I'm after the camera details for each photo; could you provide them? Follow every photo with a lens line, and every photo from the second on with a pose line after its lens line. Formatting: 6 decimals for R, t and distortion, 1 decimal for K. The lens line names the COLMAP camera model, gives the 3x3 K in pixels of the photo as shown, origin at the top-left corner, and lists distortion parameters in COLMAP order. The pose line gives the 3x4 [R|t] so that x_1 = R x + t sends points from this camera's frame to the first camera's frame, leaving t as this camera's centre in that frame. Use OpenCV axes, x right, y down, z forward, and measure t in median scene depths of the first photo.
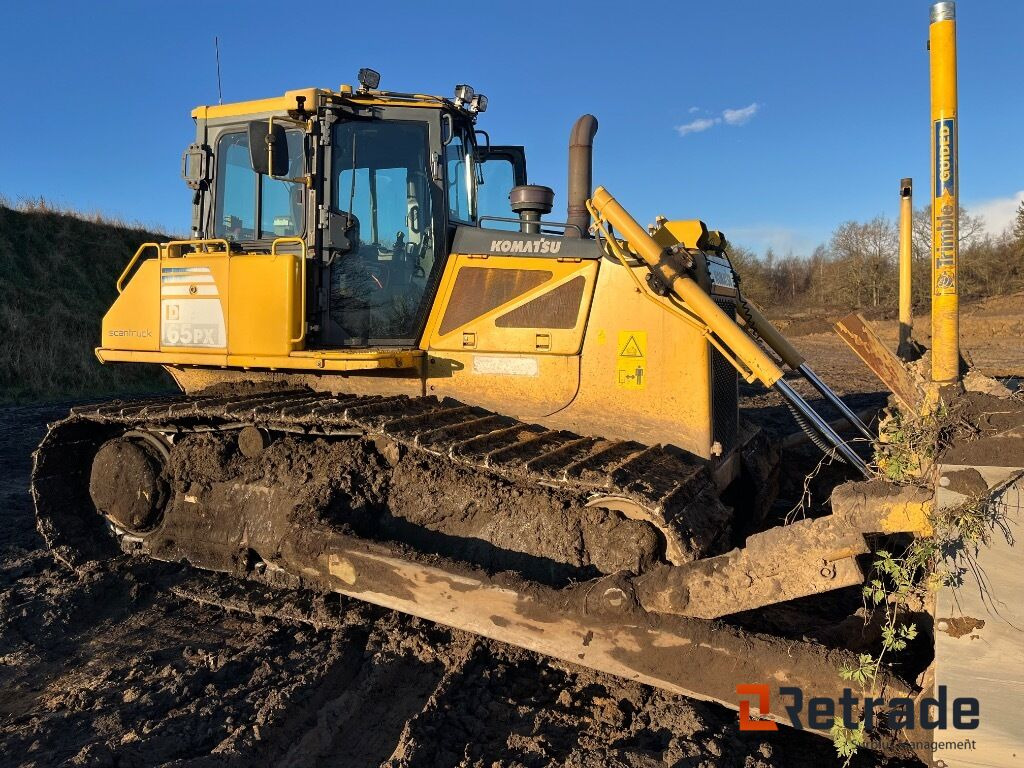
lens RADIAL K [[752.8, 0, 512.0], [0, 752.8, 384.0], [0, 0, 1]] dist [0.028514, -0.028453]
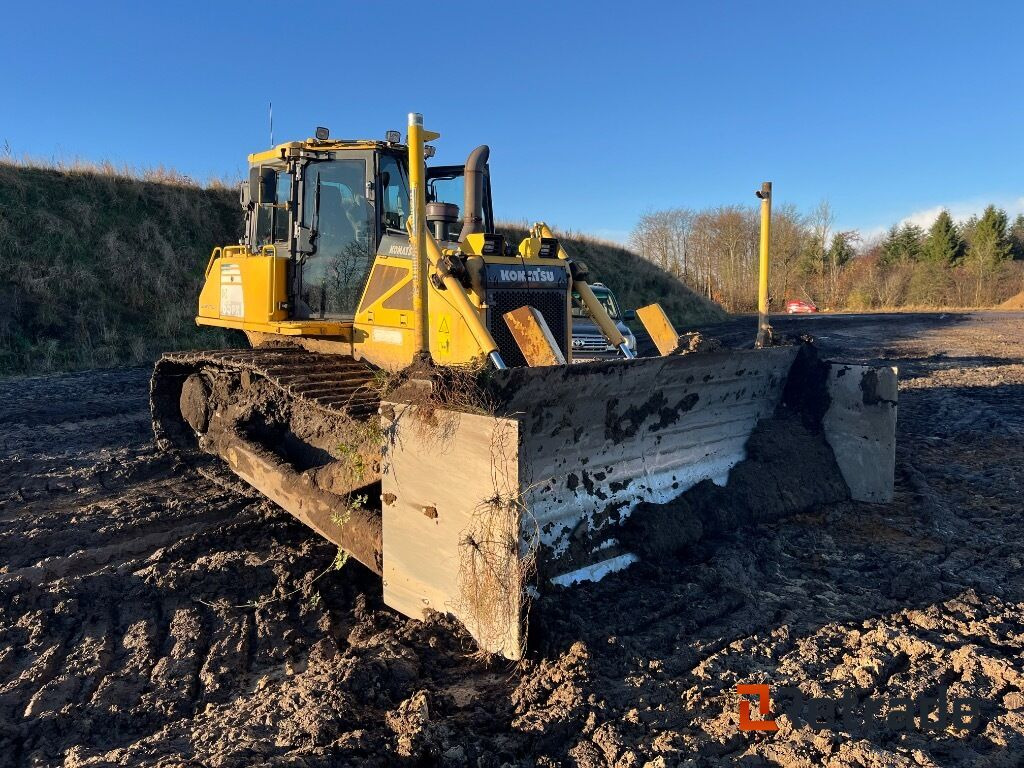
lens RADIAL K [[760.1, 0, 512.0], [0, 760.1, 384.0], [0, 0, 1]] dist [0.000527, -0.000015]
pose [[0.924539, 0.060394, -0.376270, 0.711006], [-0.045903, 0.997822, 0.047370, -0.012408], [0.378312, -0.026523, 0.925298, -0.213139]]
